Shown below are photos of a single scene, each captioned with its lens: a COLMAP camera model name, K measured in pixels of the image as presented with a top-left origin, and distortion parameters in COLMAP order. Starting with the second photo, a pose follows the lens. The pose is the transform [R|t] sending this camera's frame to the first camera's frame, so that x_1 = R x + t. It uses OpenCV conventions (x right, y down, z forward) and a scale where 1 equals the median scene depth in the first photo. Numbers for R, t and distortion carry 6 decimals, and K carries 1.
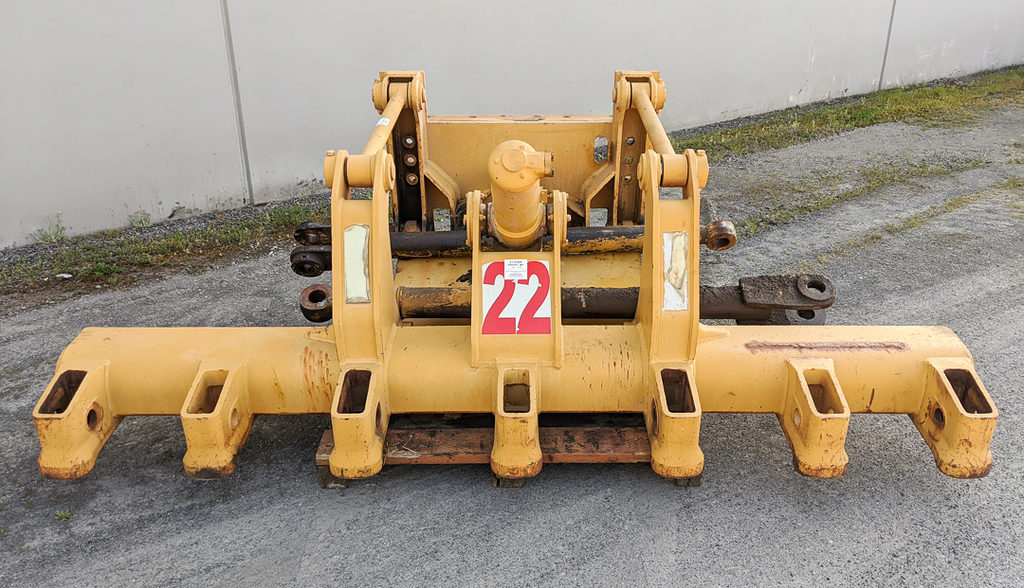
lens RADIAL K [[820.9, 0, 514.7], [0, 820.9, 274.5], [0, 0, 1]] dist [0.045321, -0.002038]
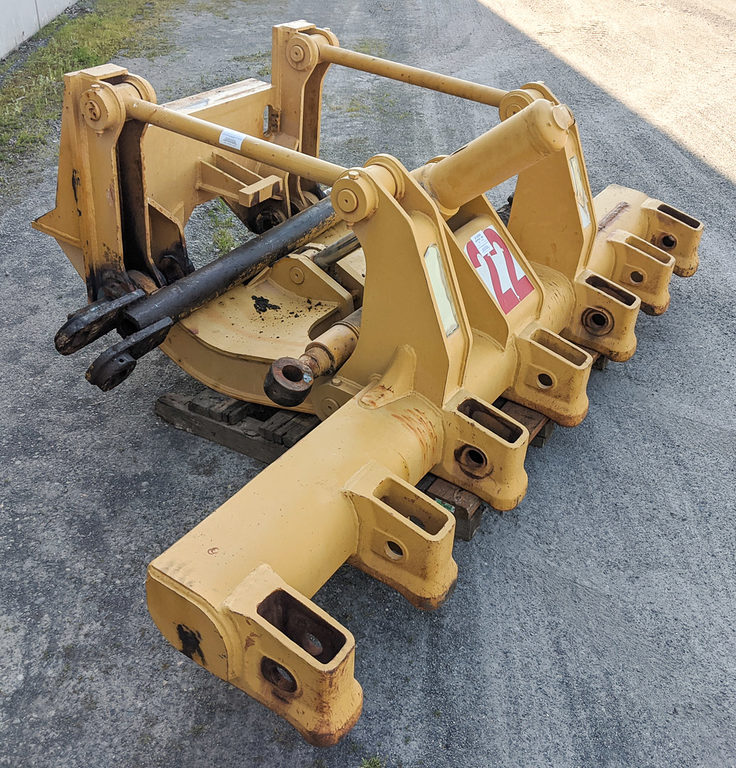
lens RADIAL K [[856.3, 0, 357.0], [0, 856.3, 383.3], [0, 0, 1]] dist [0.024102, -0.006536]
pose [[0.533894, -0.432123, 0.726792, -0.876269], [0.303644, 0.900195, 0.312168, -0.215784], [-0.789150, 0.054022, 0.611821, 0.510172]]
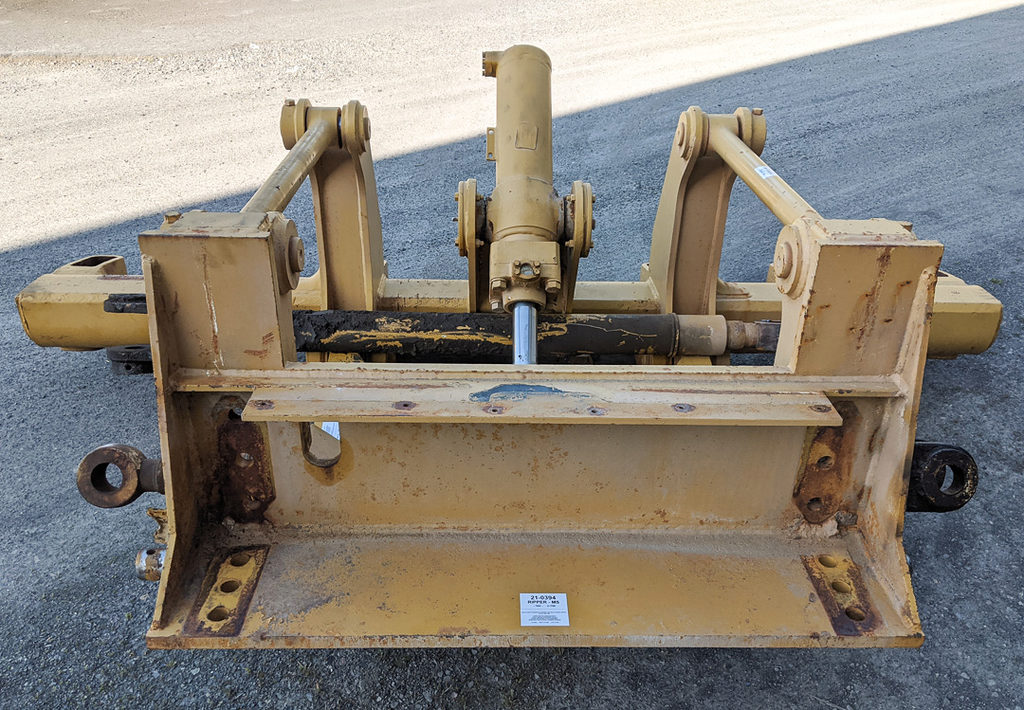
lens RADIAL K [[874.6, 0, 525.0], [0, 874.6, 353.6], [0, 0, 1]] dist [0.070749, -0.145747]
pose [[-0.999141, 0.010356, -0.040132, 0.035741], [-0.026804, 0.577074, 0.816252, -0.690158], [0.031612, 0.816626, -0.576301, 1.654371]]
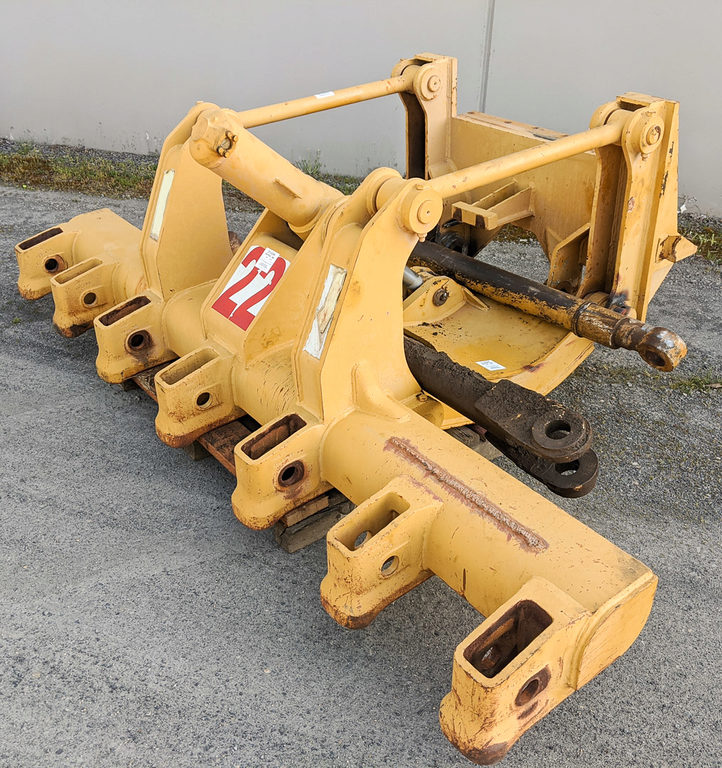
lens RADIAL K [[824.4, 0, 361.0], [0, 824.4, 384.0], [0, 0, 1]] dist [0.027460, 0.001409]
pose [[0.607695, 0.410110, -0.680086, 0.780833], [-0.327765, 0.909529, 0.255593, -0.156494], [0.723379, 0.067585, 0.687136, 0.427185]]
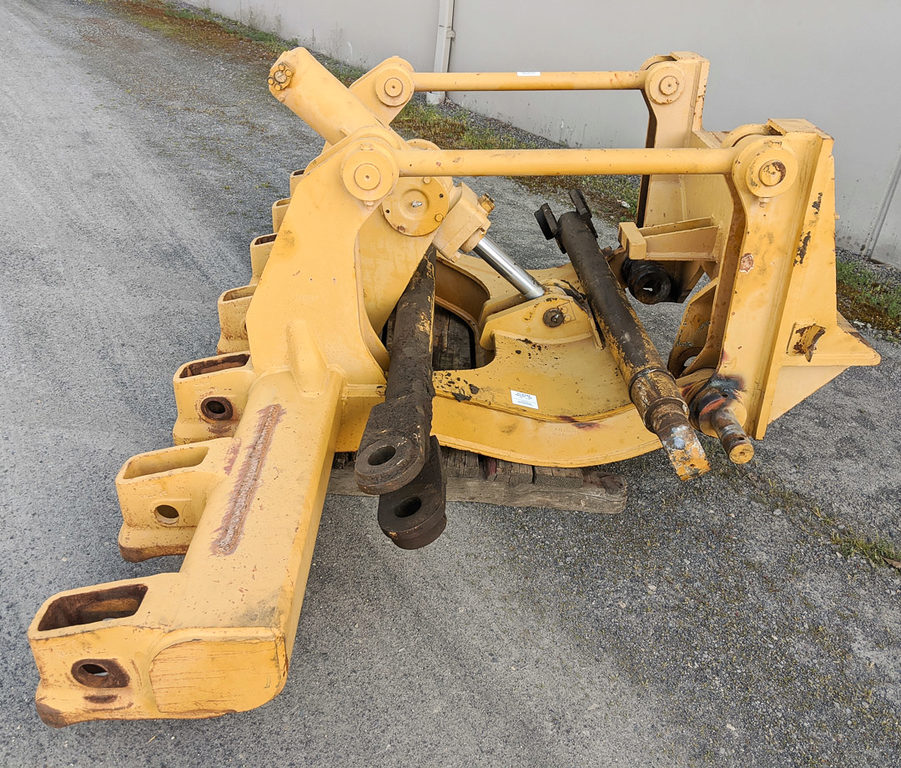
lens RADIAL K [[817.9, 0, 447.2], [0, 817.9, 386.5], [0, 0, 1]] dist [0.012565, -0.006195]
pose [[0.010614, 0.518197, -0.855195, 0.900213], [-0.455470, 0.763876, 0.457210, -0.333930], [0.890188, 0.384663, 0.244131, 0.950637]]
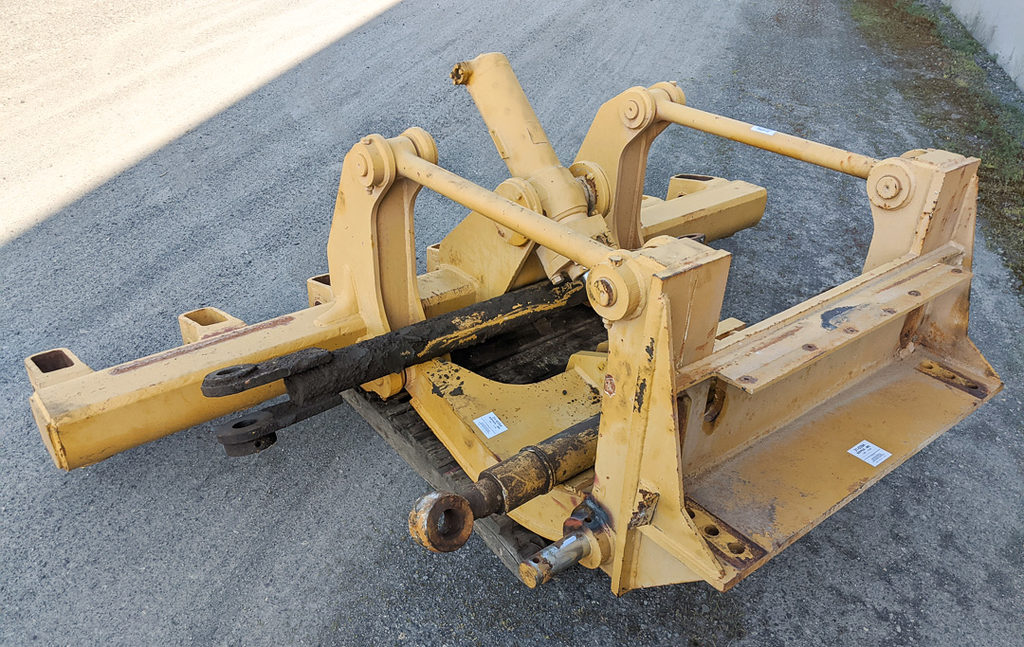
lens RADIAL K [[832.2, 0, 512.4], [0, 832.2, 344.5], [0, 0, 1]] dist [0.013027, 0.000926]
pose [[-0.769739, 0.315113, -0.555162, 0.620570], [-0.311552, 0.573618, 0.757560, -0.686883], [0.557168, 0.756086, -0.343362, 1.482920]]
